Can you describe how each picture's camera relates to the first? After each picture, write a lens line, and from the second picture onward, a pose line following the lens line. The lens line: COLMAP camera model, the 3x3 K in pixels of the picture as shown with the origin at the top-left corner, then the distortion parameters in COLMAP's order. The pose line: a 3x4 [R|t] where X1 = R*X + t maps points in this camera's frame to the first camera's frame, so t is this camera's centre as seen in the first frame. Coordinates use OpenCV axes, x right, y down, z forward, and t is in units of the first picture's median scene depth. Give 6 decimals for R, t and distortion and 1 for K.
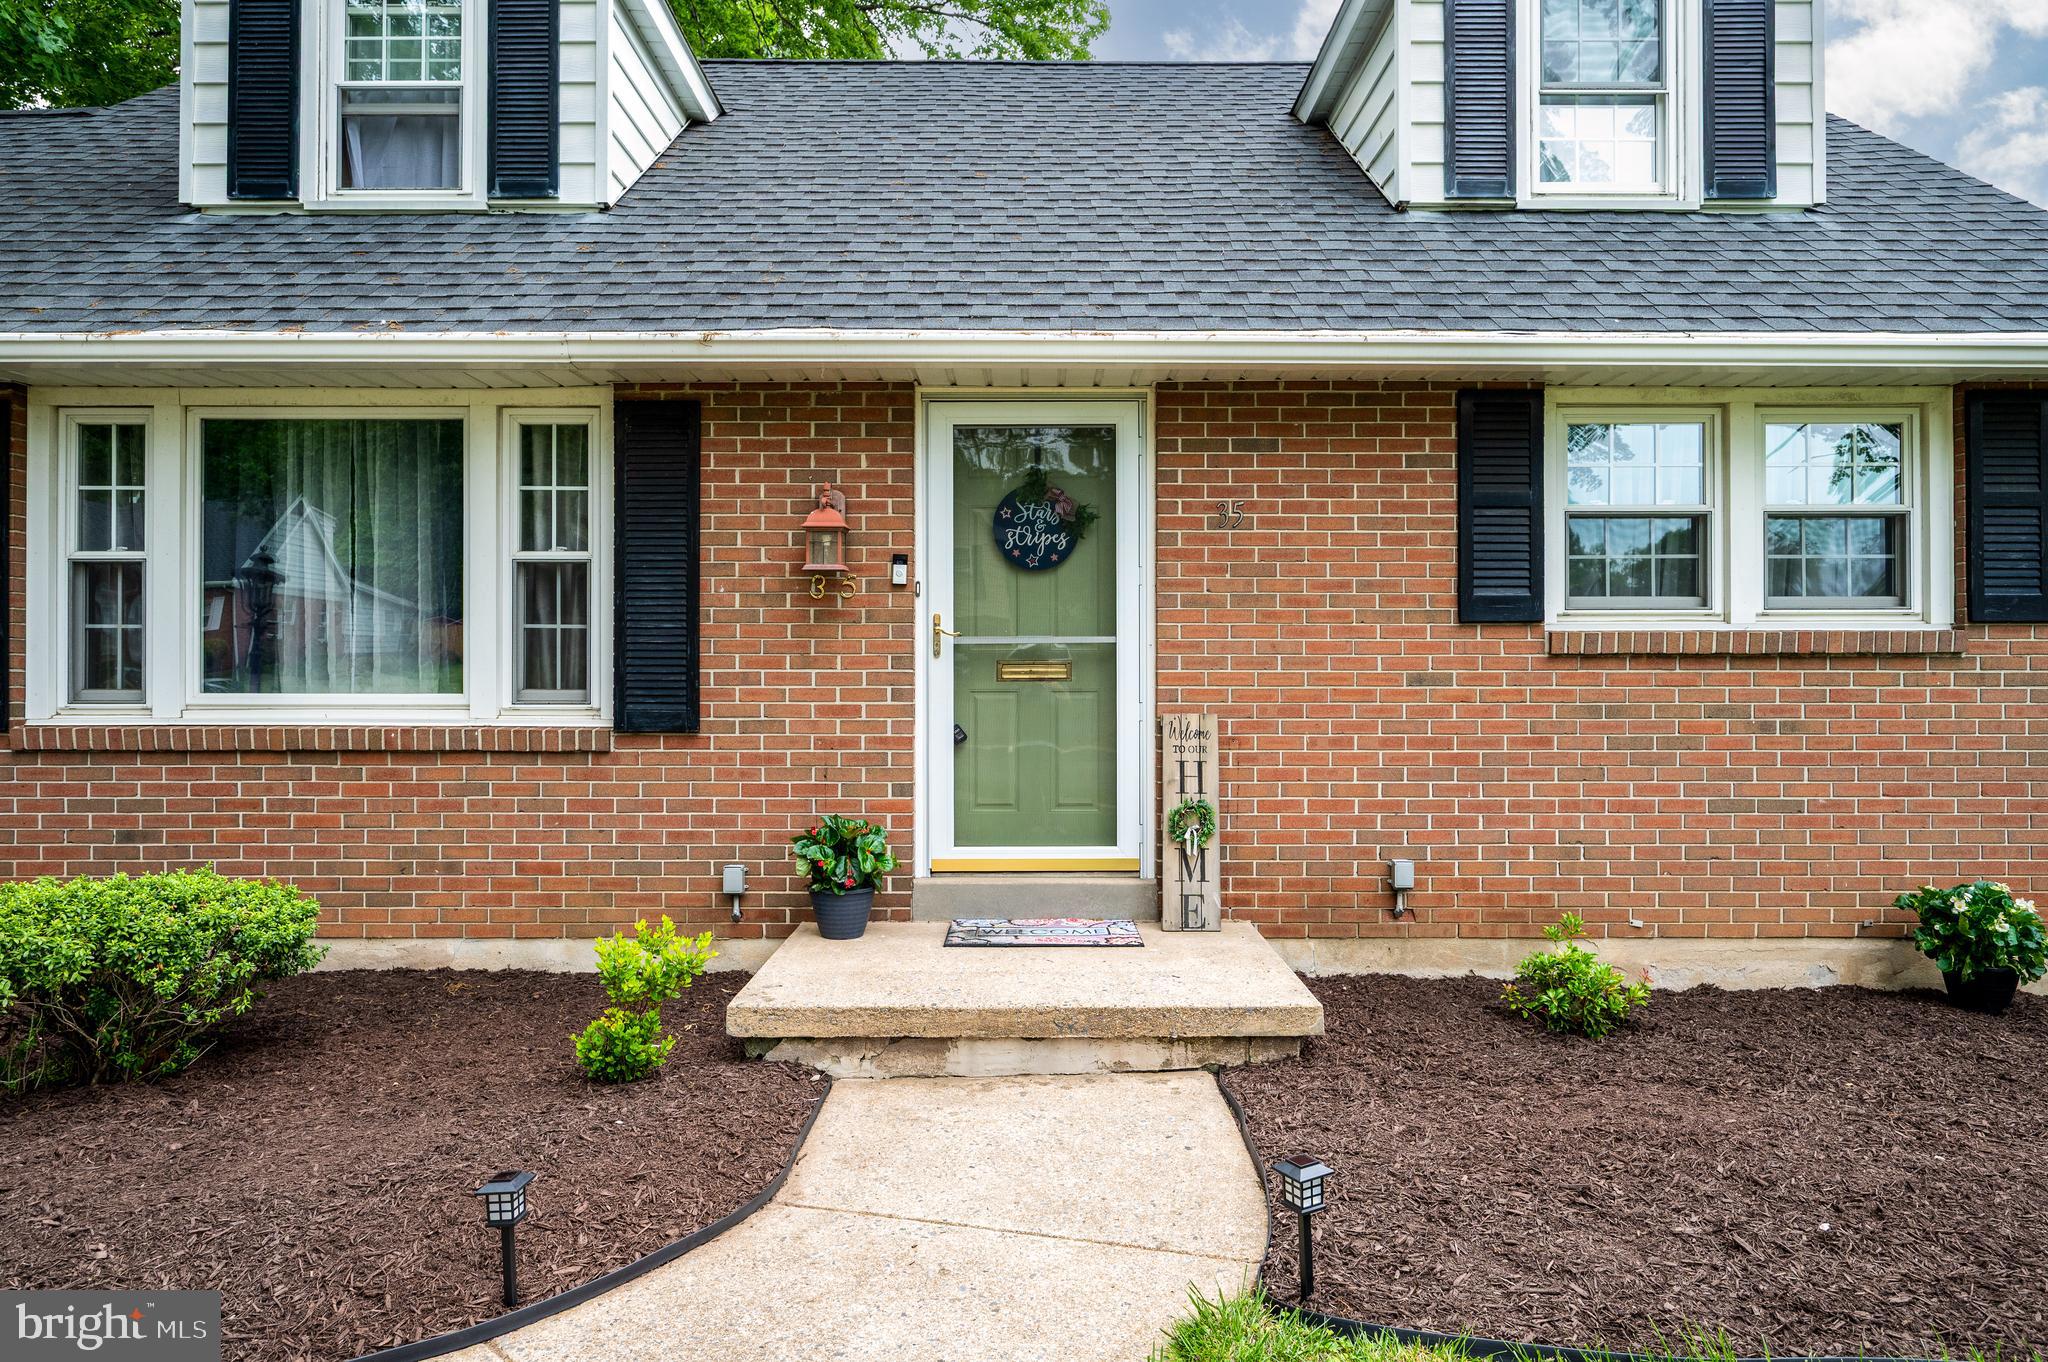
lens RADIAL K [[1170.2, 0, 1025.6], [0, 1170.2, 680.6], [0, 0, 1]] dist [0.000557, -0.000545]
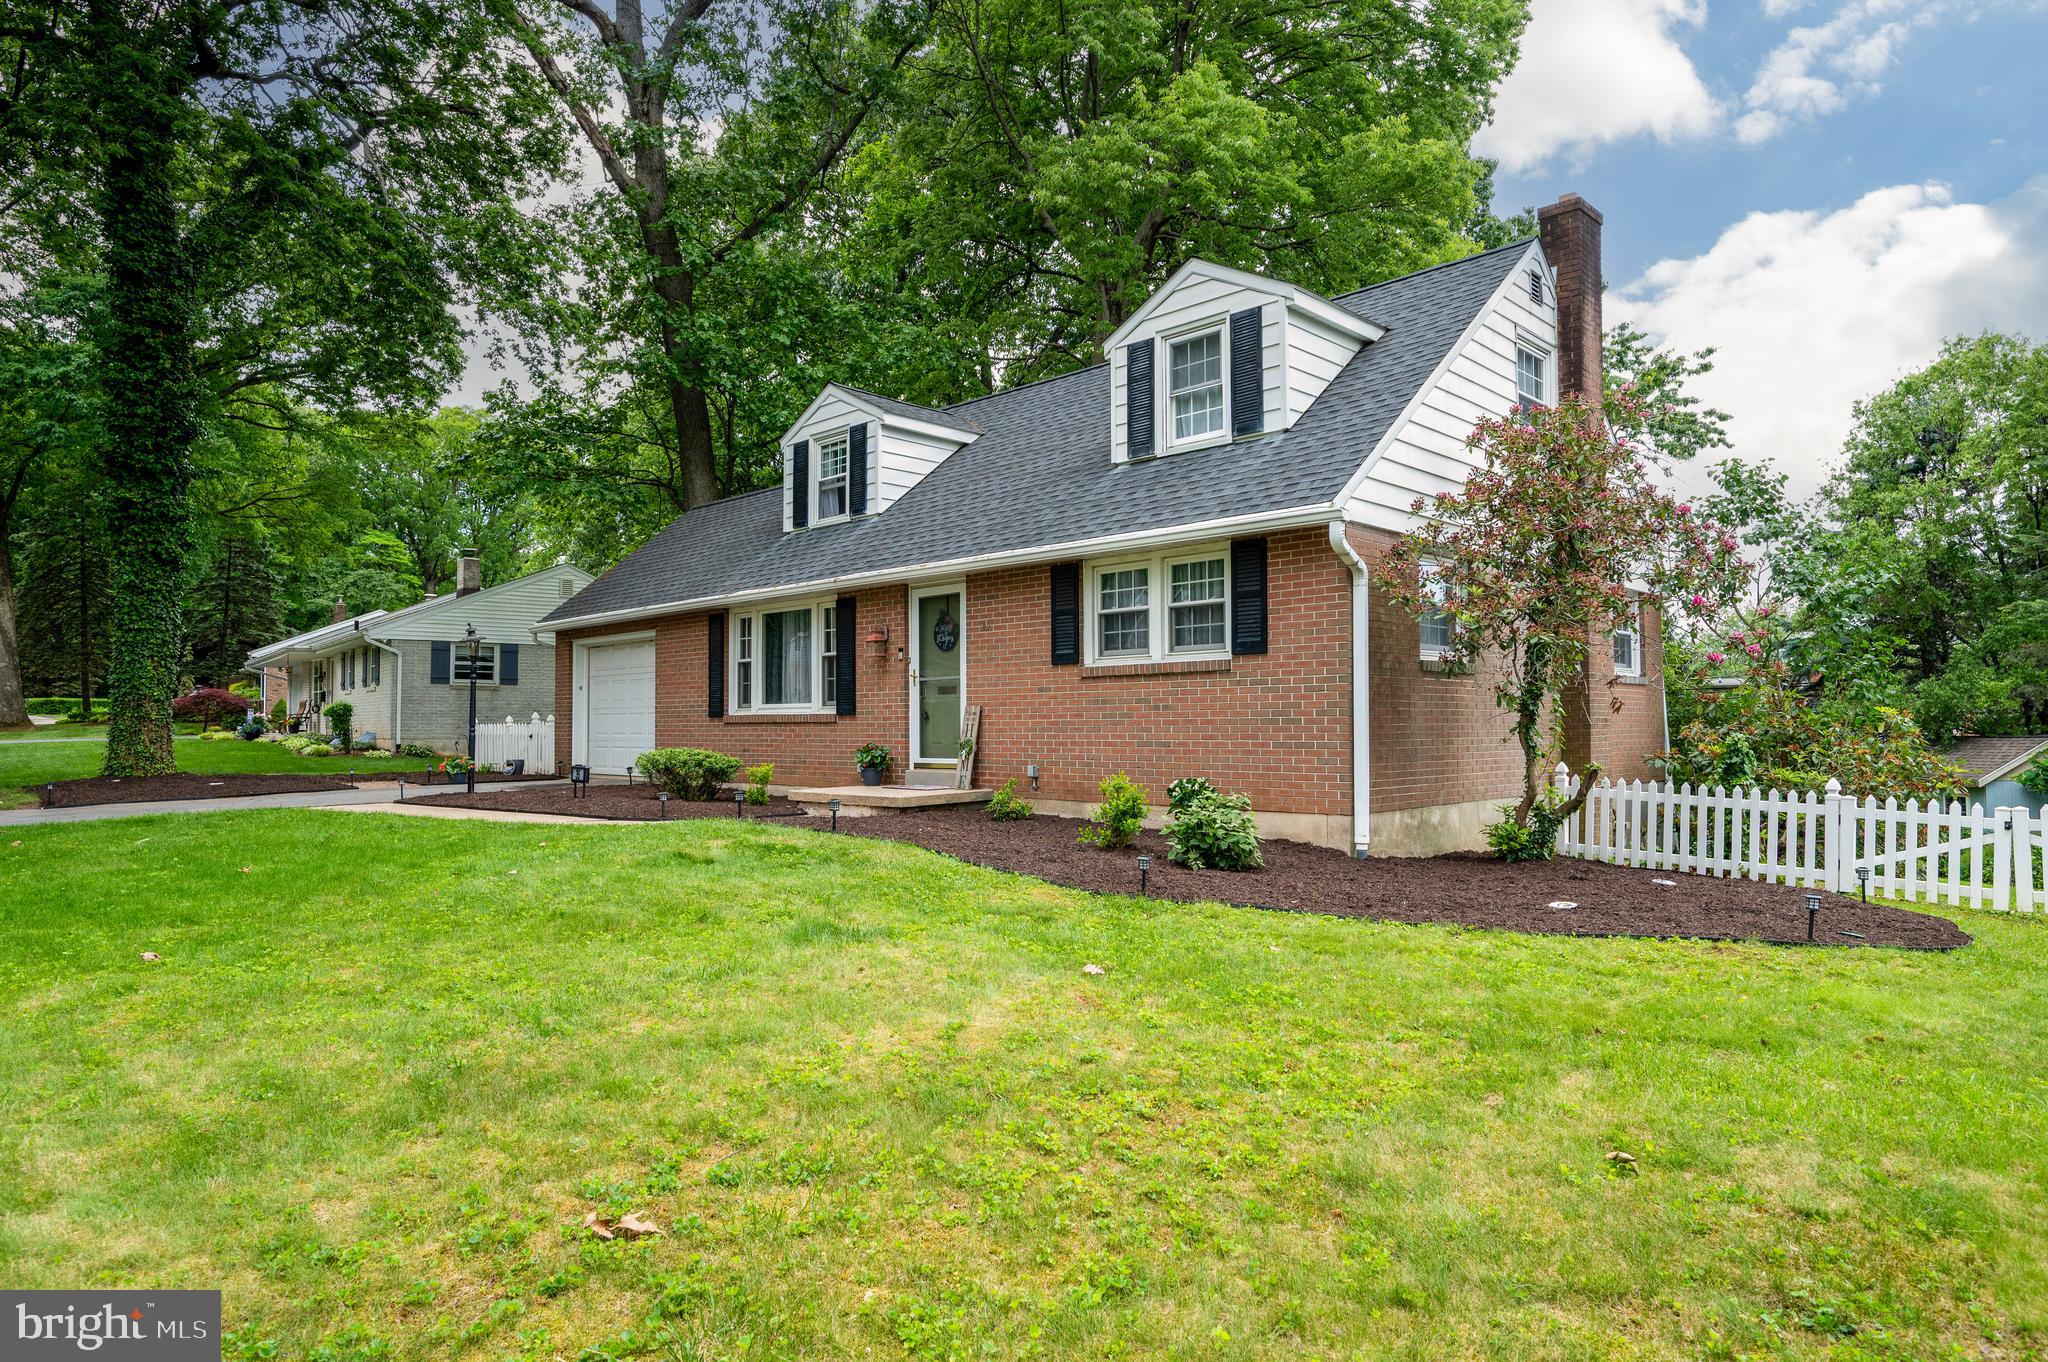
lens RADIAL K [[1170.2, 0, 1023.1], [0, 1170.2, 686.5], [0, 0, 1]] dist [0.000557, -0.000545]
pose [[0.714658, -0.027828, -0.698920, 1.922965], [0.004453, 0.999369, -0.035238, 0.074106], [0.699459, 0.022071, 0.714331, -0.698472]]
